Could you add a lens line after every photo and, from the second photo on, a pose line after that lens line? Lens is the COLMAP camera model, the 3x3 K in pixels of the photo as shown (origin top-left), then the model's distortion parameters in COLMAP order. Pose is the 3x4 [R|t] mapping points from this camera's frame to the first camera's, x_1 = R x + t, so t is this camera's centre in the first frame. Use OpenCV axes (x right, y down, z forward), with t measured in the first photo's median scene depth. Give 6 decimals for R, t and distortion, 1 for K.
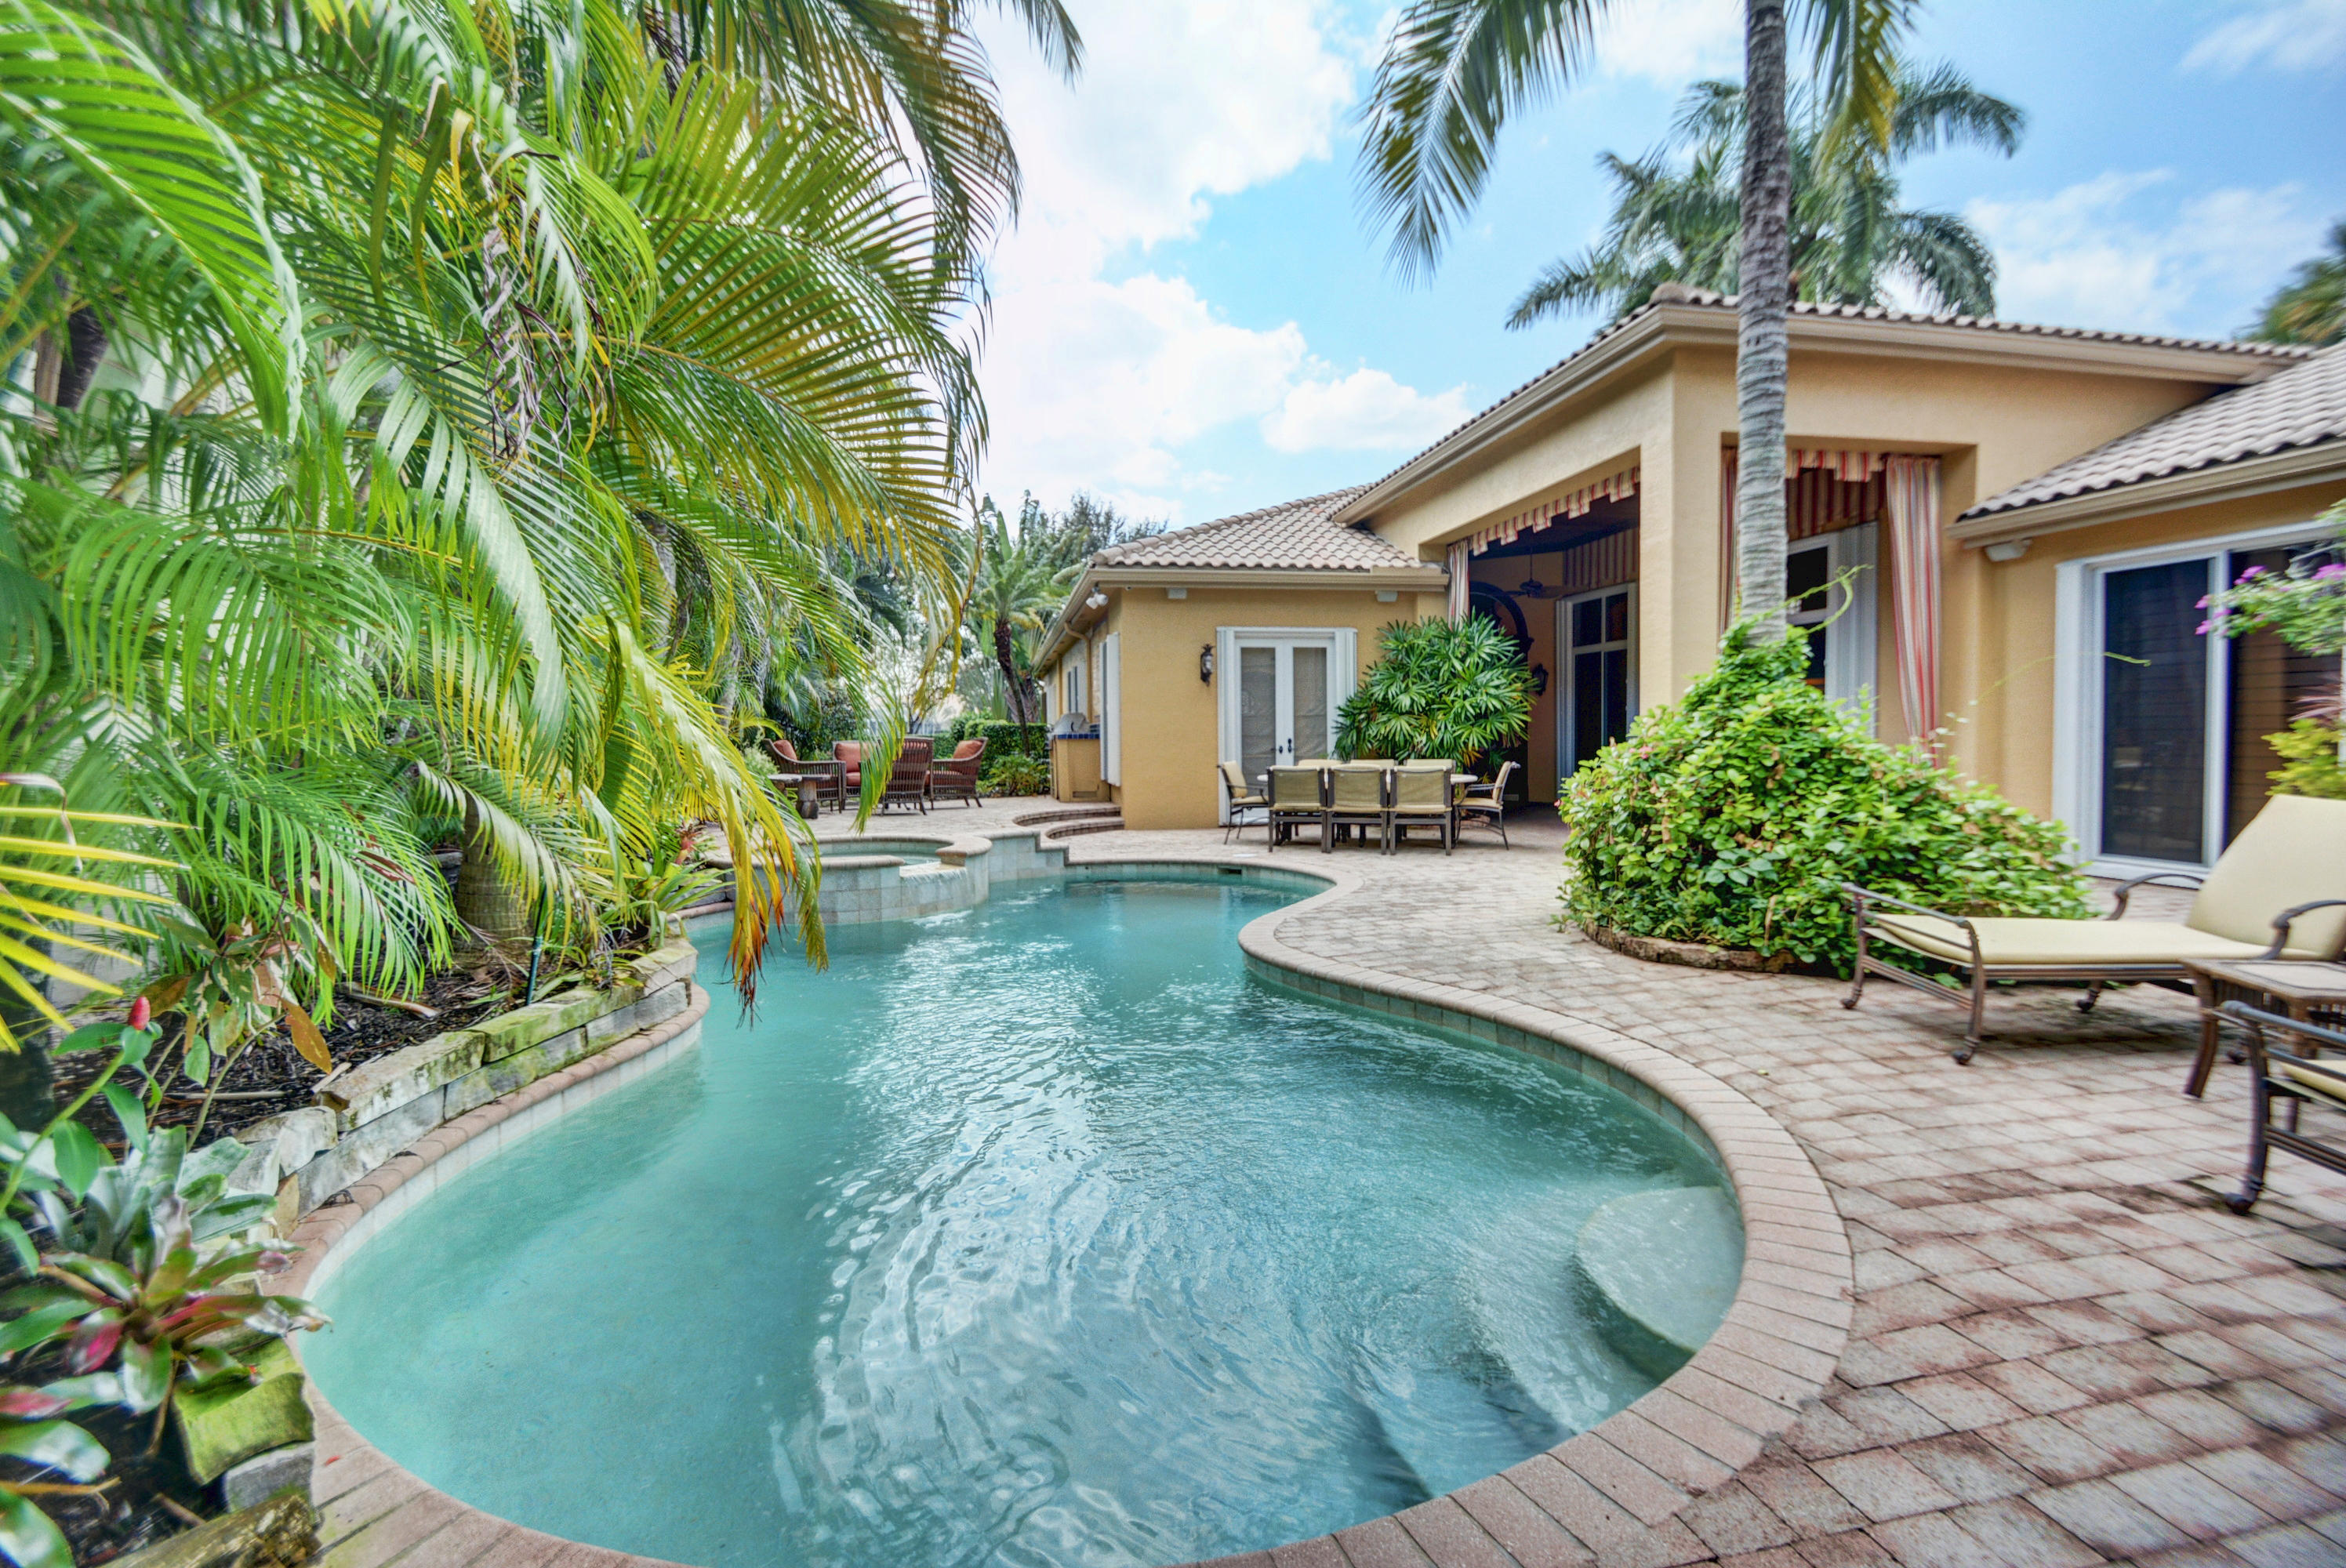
lens RADIAL K [[1058.4, 0, 1176.2], [0, 1058.4, 767.0], [0, 0, 1]] dist [-0.002322, -0.006680]
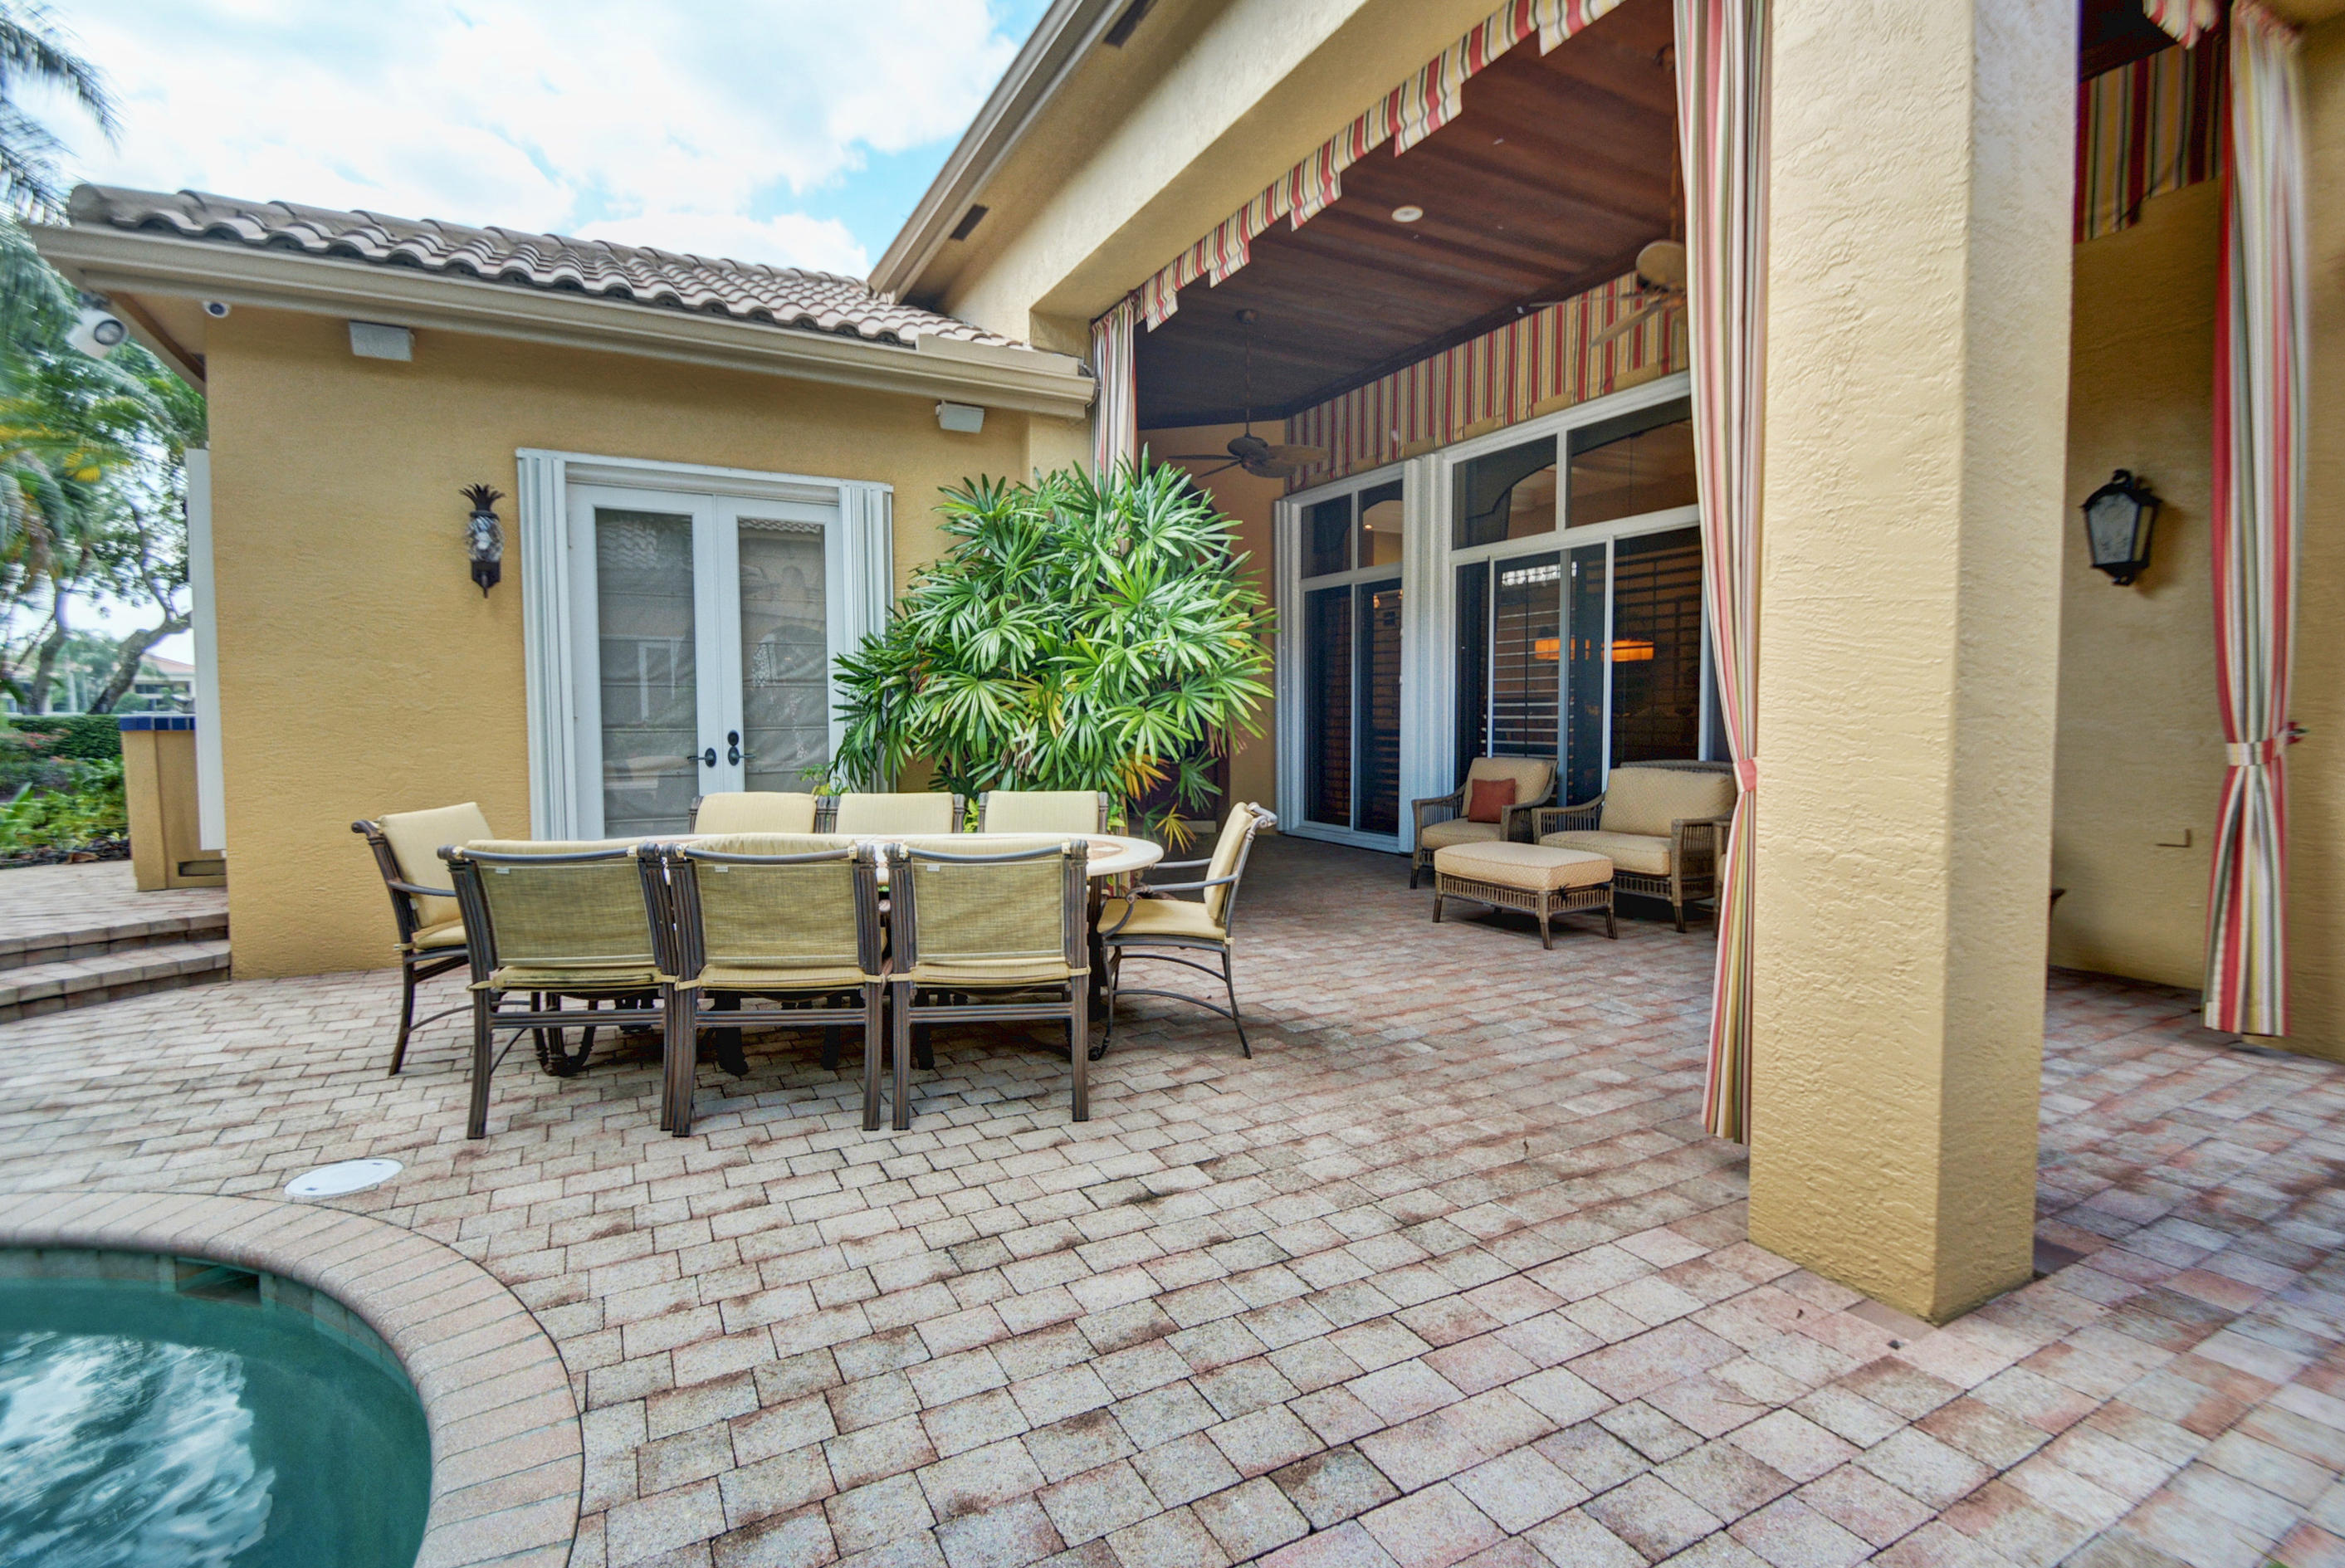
lens RADIAL K [[1058.0, 0, 1154.8], [0, 1058.0, 781.0], [0, 0, 1]] dist [-0.002322, -0.006680]
pose [[0.956856, -0.008647, 0.290435, 0.159010], [0.000063, 0.999563, 0.029554, -0.021426], [-0.290564, -0.028261, 0.956438, 0.588220]]
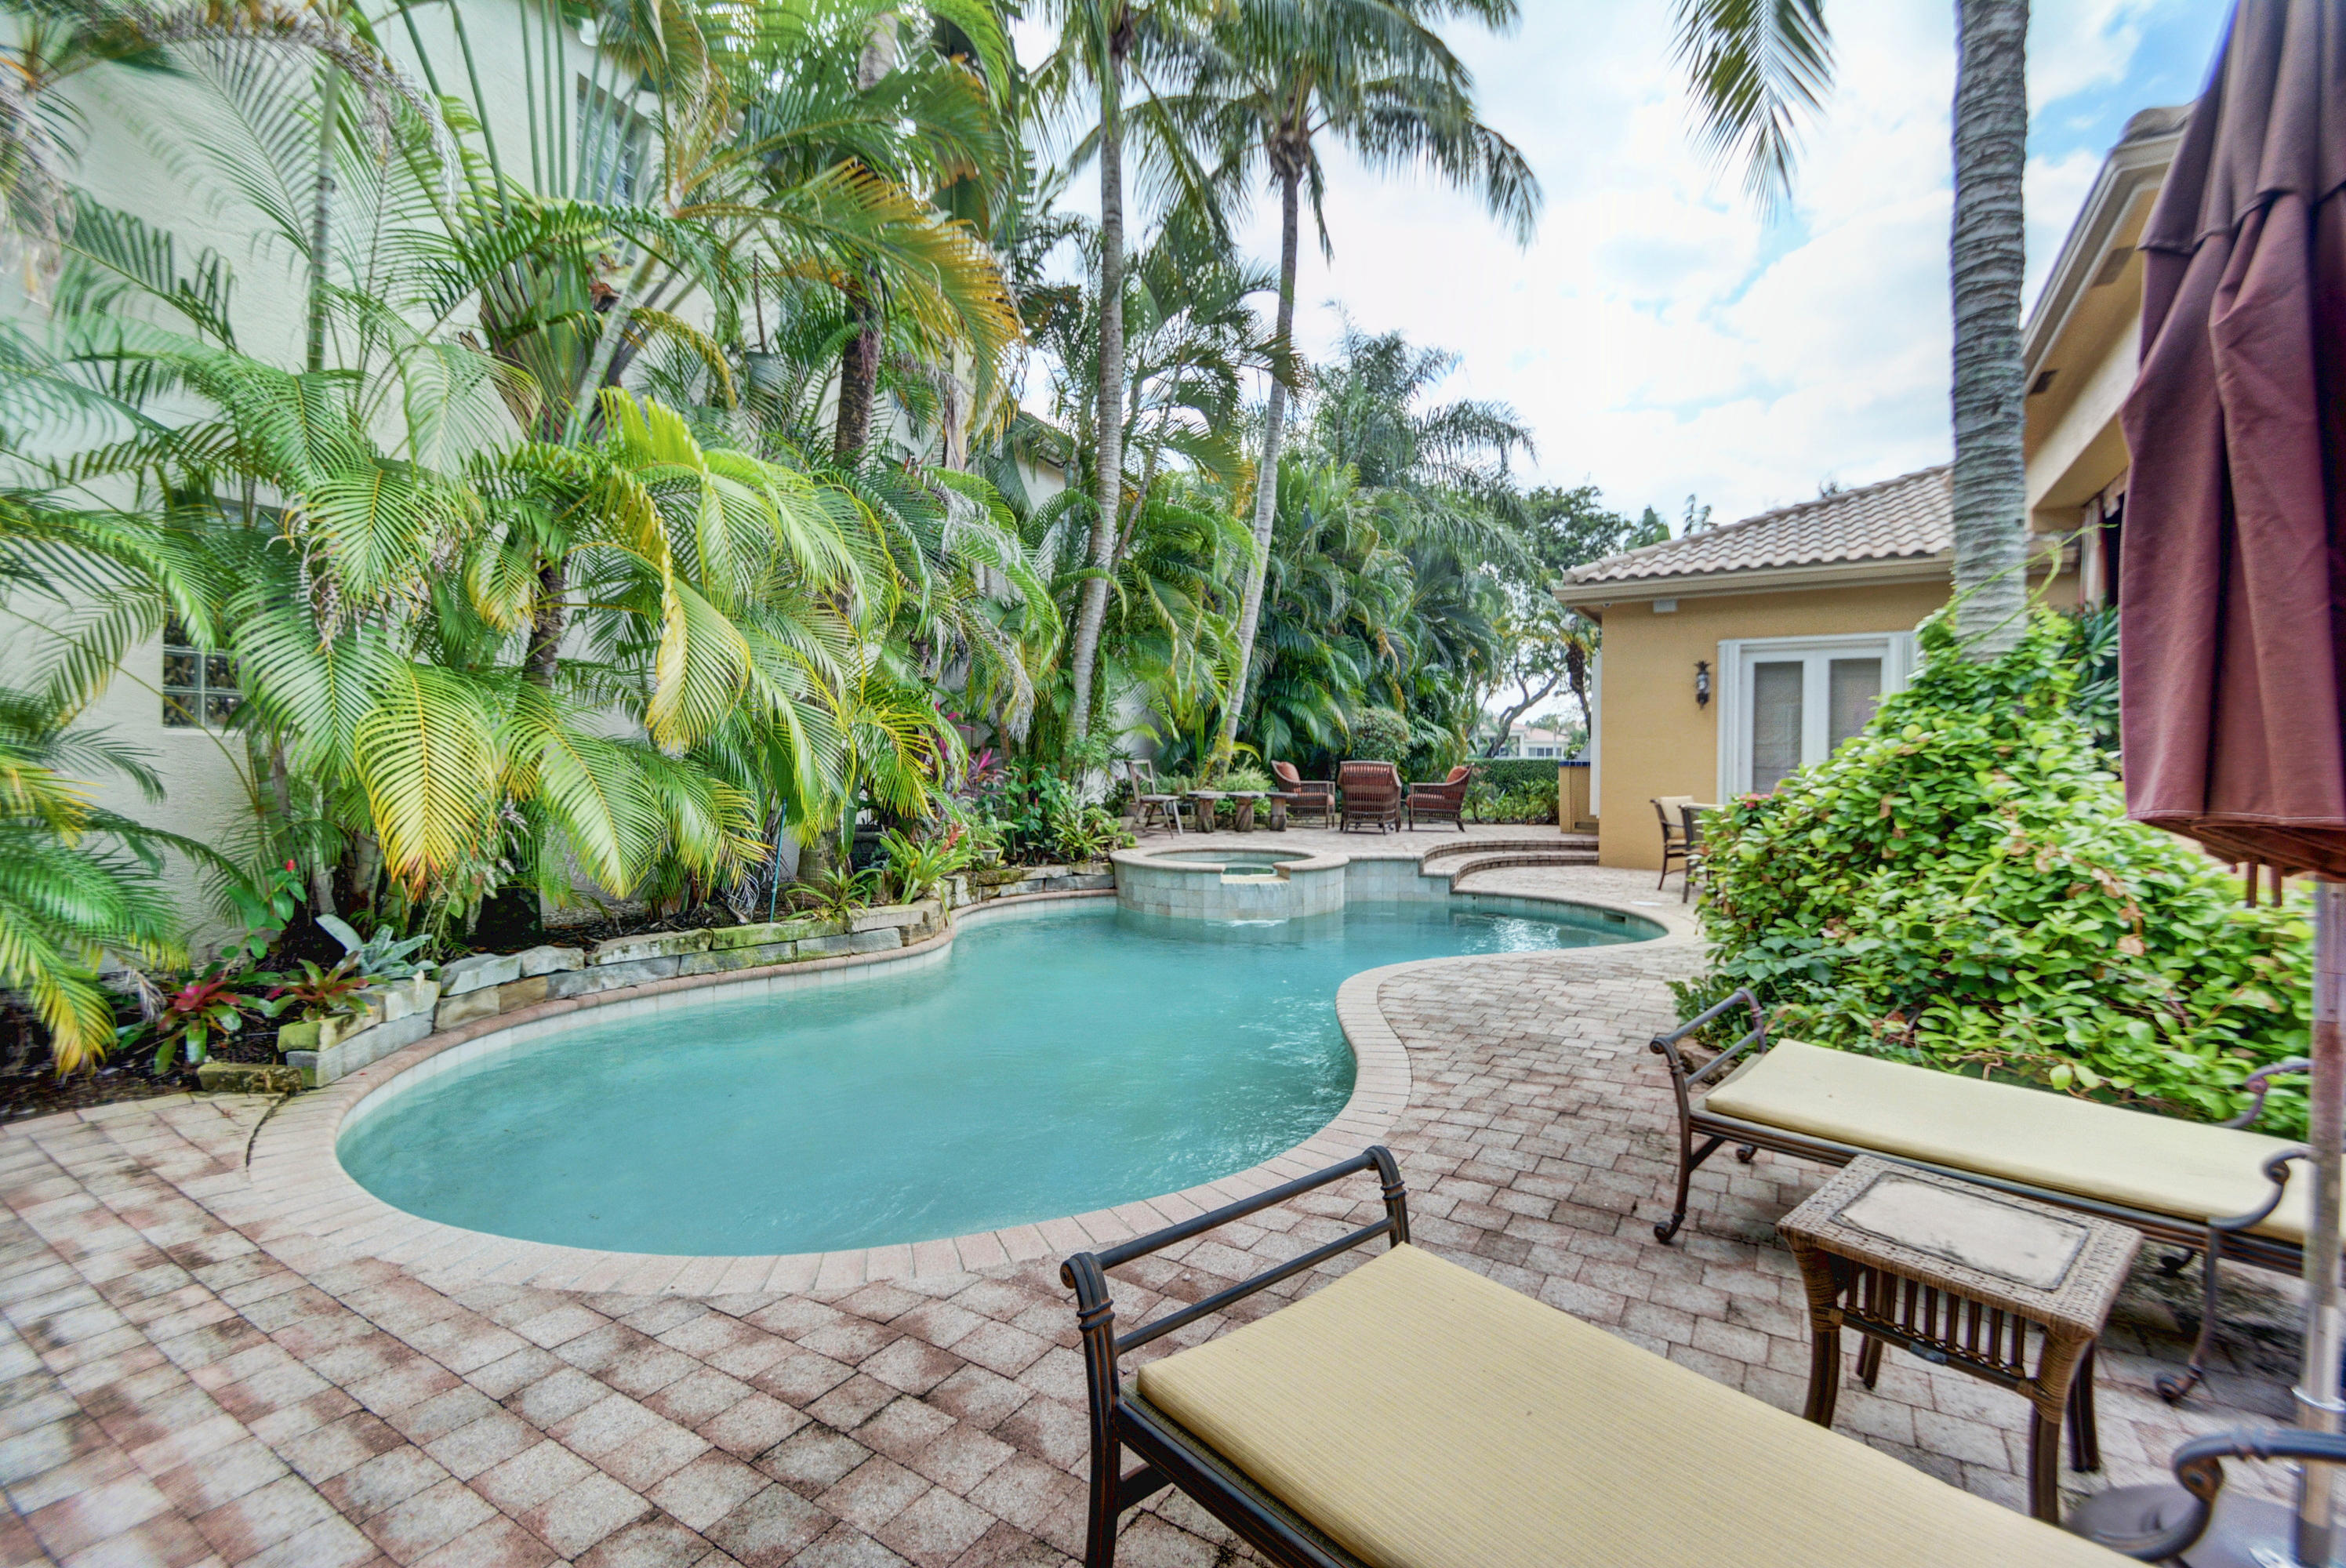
lens RADIAL K [[1058.4, 0, 1183.8], [0, 1058.4, 759.8], [0, 0, 1]] dist [-0.002322, -0.006680]
pose [[0.738210, 0.016899, -0.674359, 0.318777], [-0.035133, 0.999293, -0.013417, -0.008520], [0.673655, 0.033597, 0.738282, 0.075150]]
